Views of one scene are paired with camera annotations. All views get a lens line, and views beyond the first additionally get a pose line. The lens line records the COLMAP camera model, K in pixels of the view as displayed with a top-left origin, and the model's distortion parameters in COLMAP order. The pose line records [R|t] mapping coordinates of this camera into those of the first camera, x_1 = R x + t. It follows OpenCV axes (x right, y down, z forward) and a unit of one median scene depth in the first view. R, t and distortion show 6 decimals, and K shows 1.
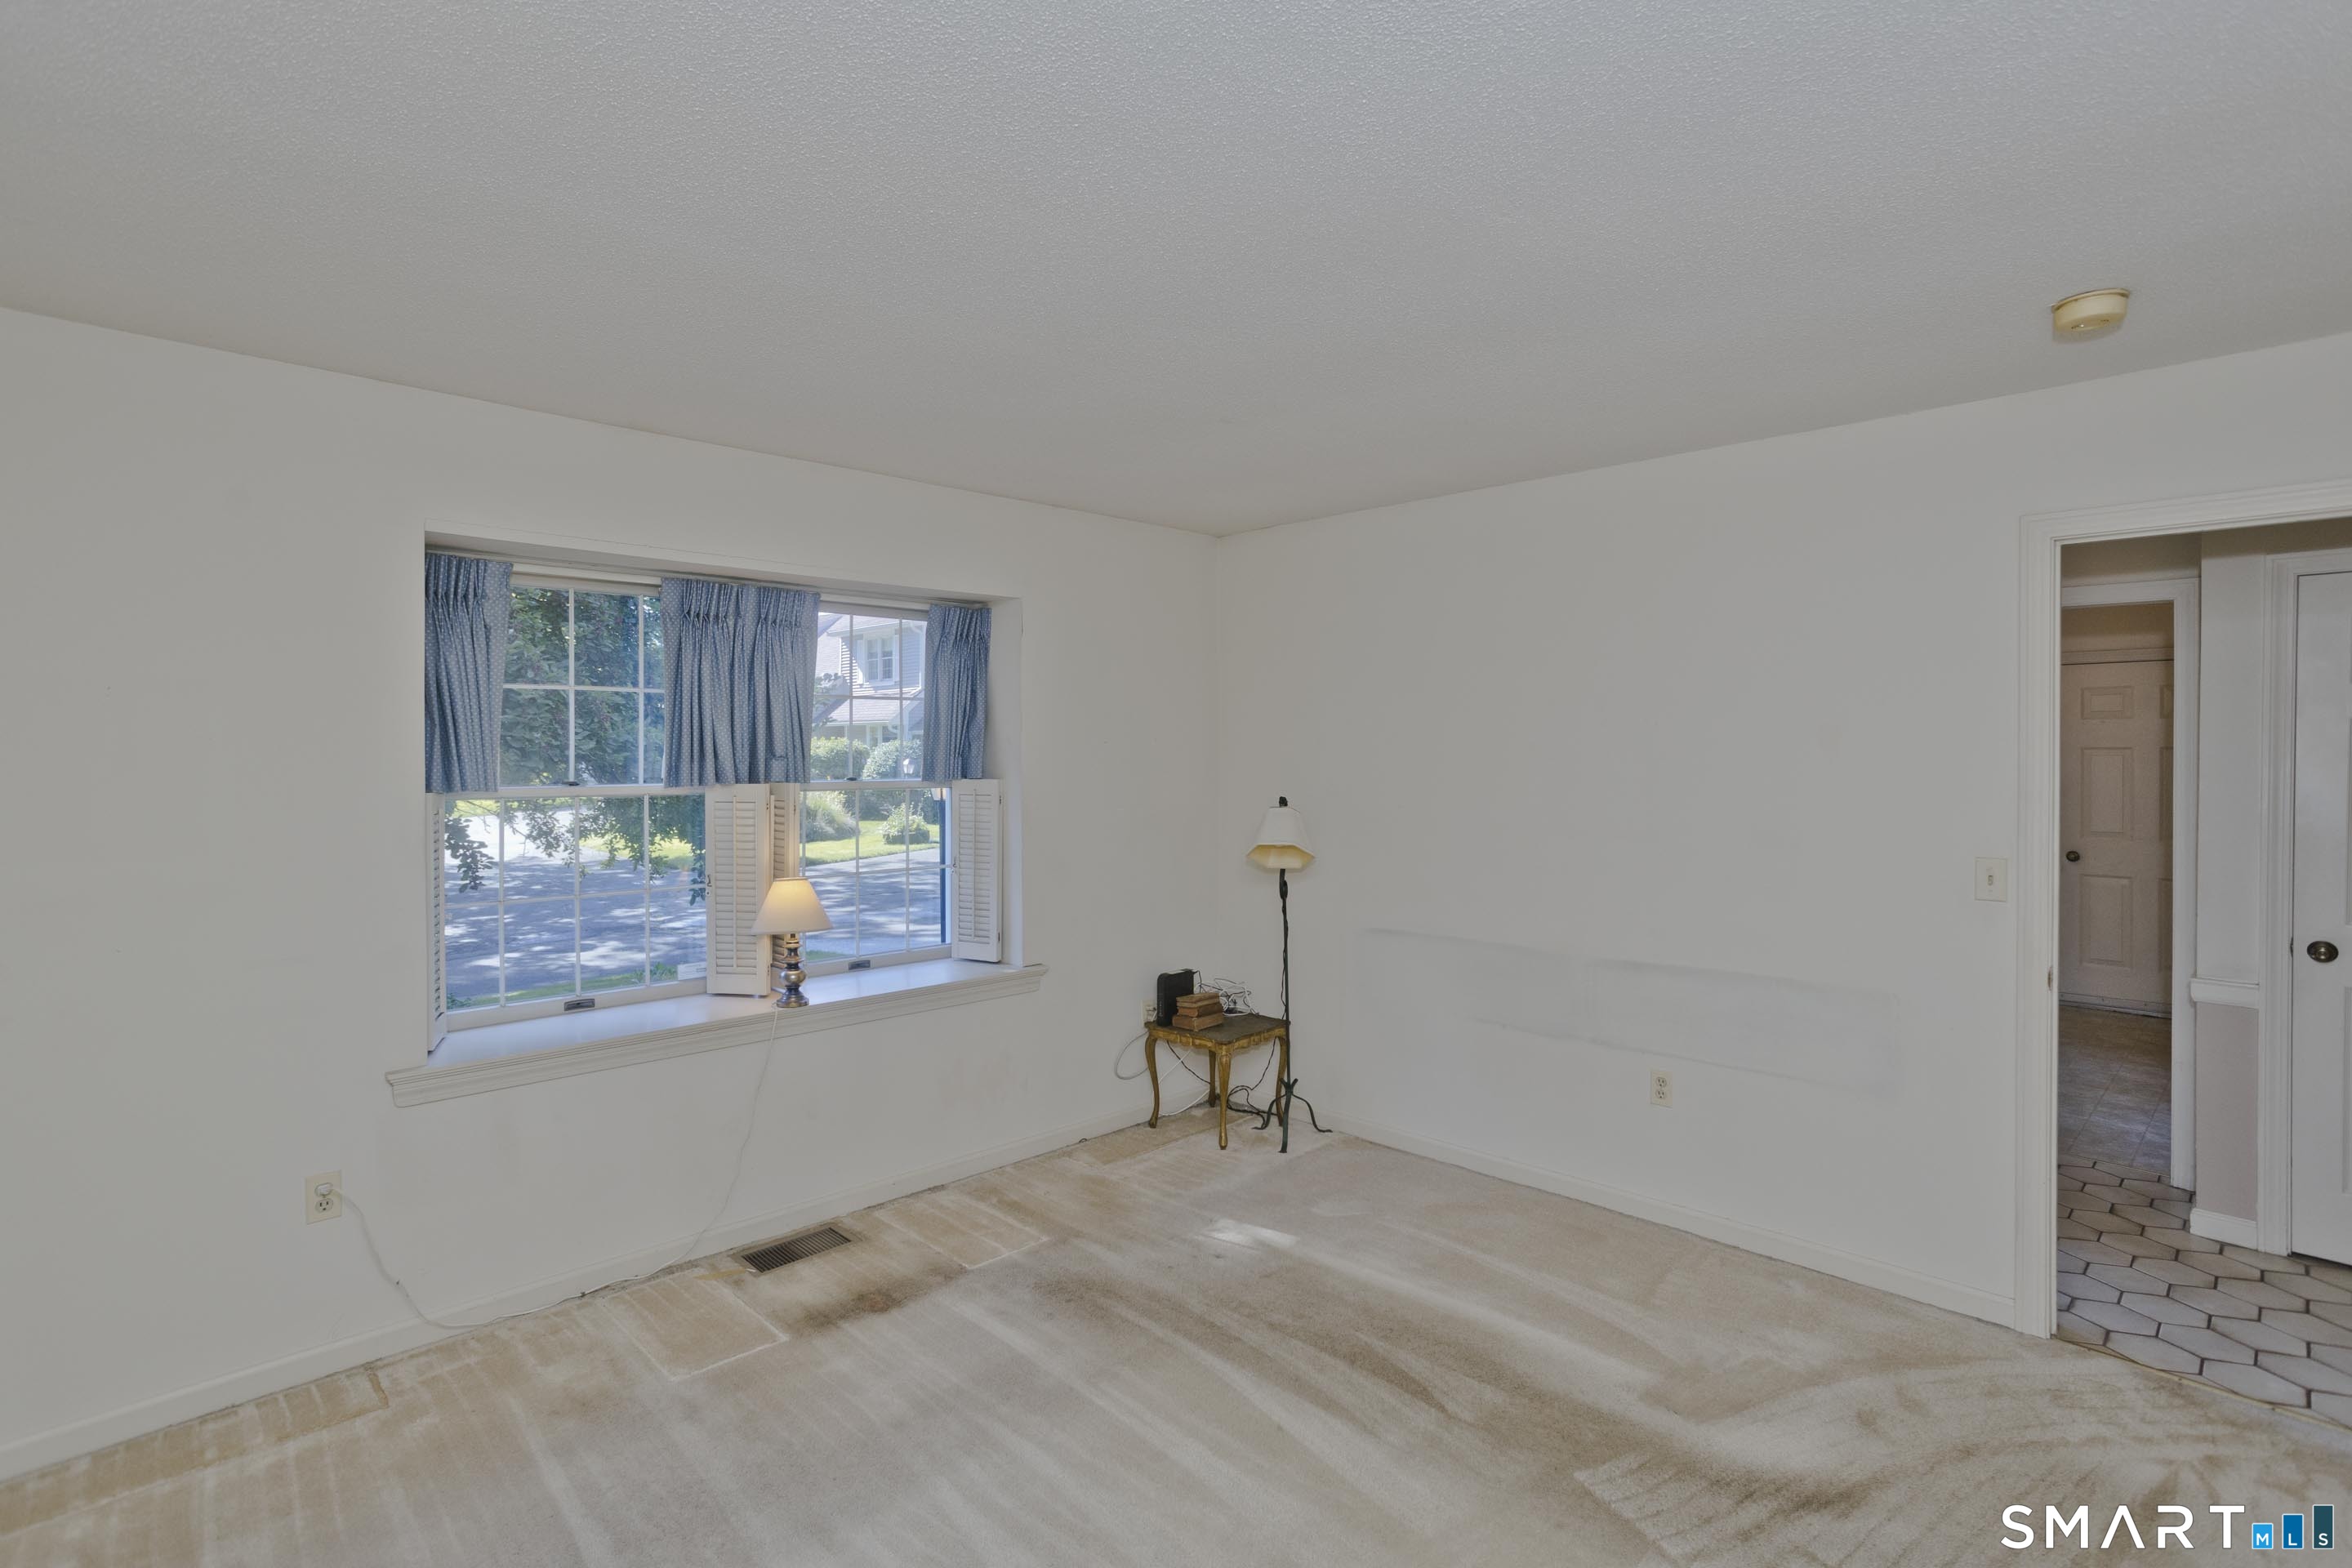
lens RADIAL K [[1145.2, 0, 1190.3], [0, 1145.2, 757.9], [0, 0, 1]] dist [-0.057179, 0.036993]
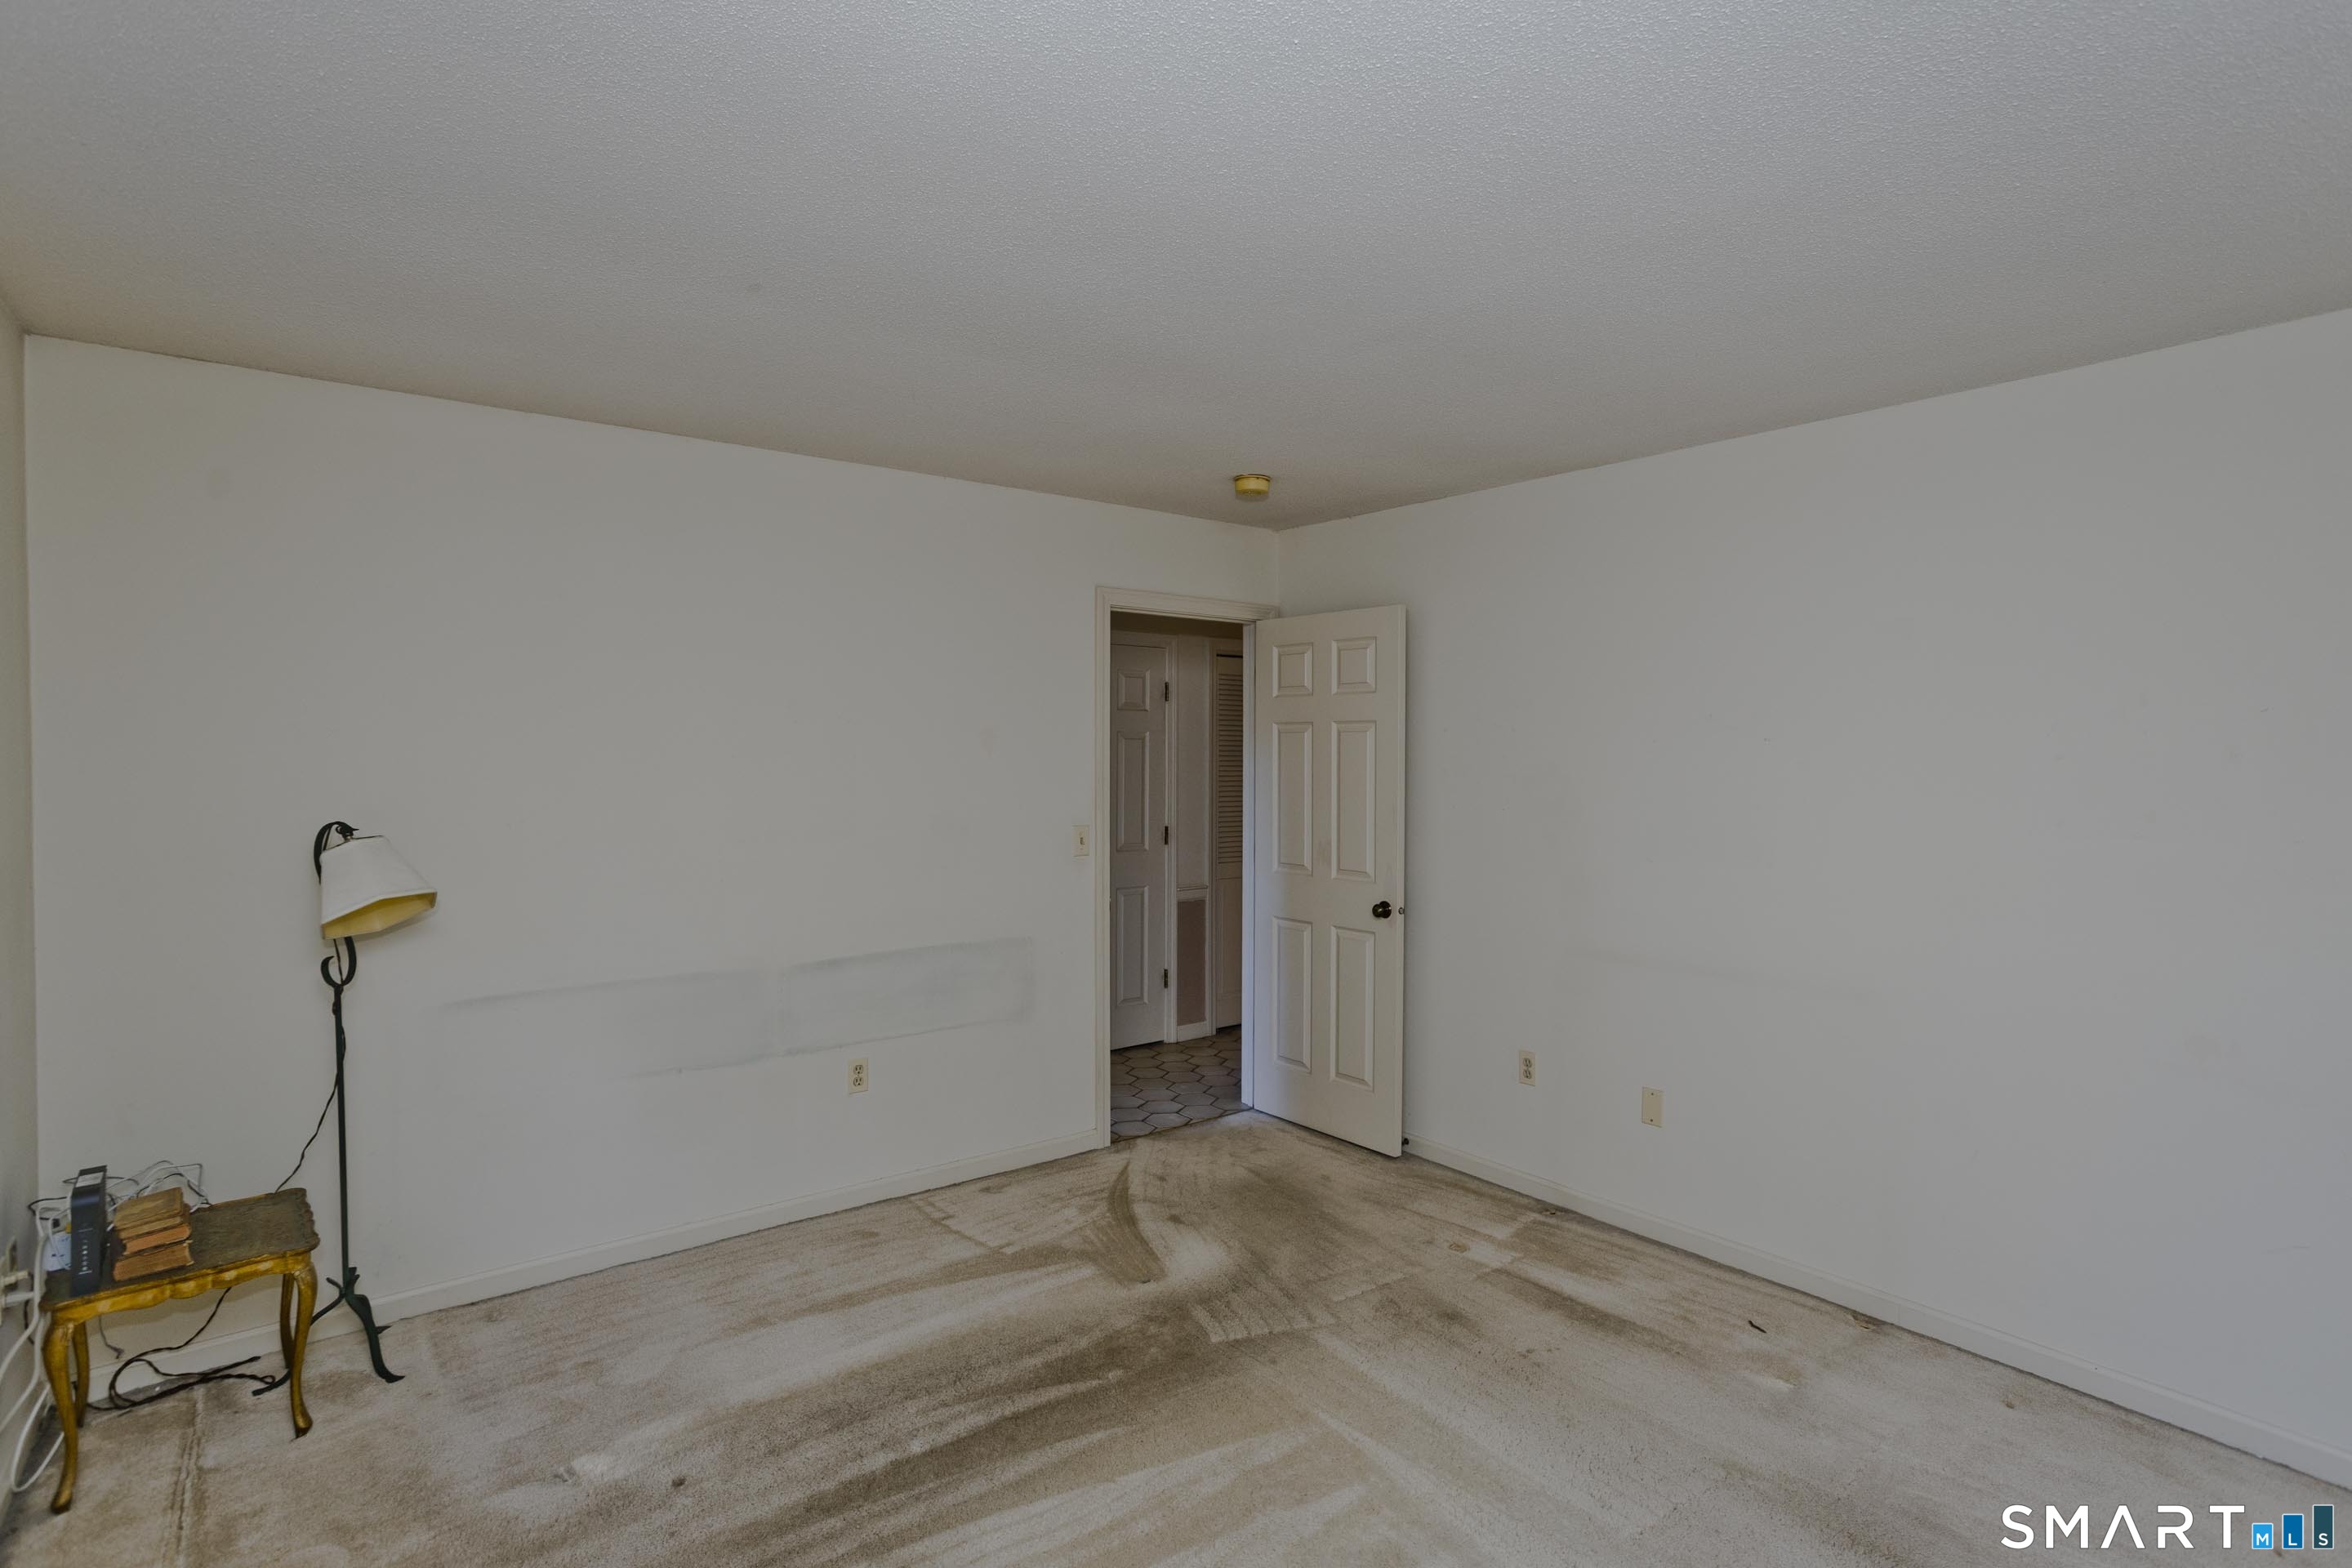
lens RADIAL K [[1145.2, 0, 1190.3], [0, 1145.2, 757.9], [0, 0, 1]] dist [-0.057179, 0.036993]
pose [[0.120050, -0.006314, 0.992748, -0.713277], [0.003593, 0.999976, 0.005926, -0.004273], [-0.992761, 0.002856, 0.120069, 0.708994]]
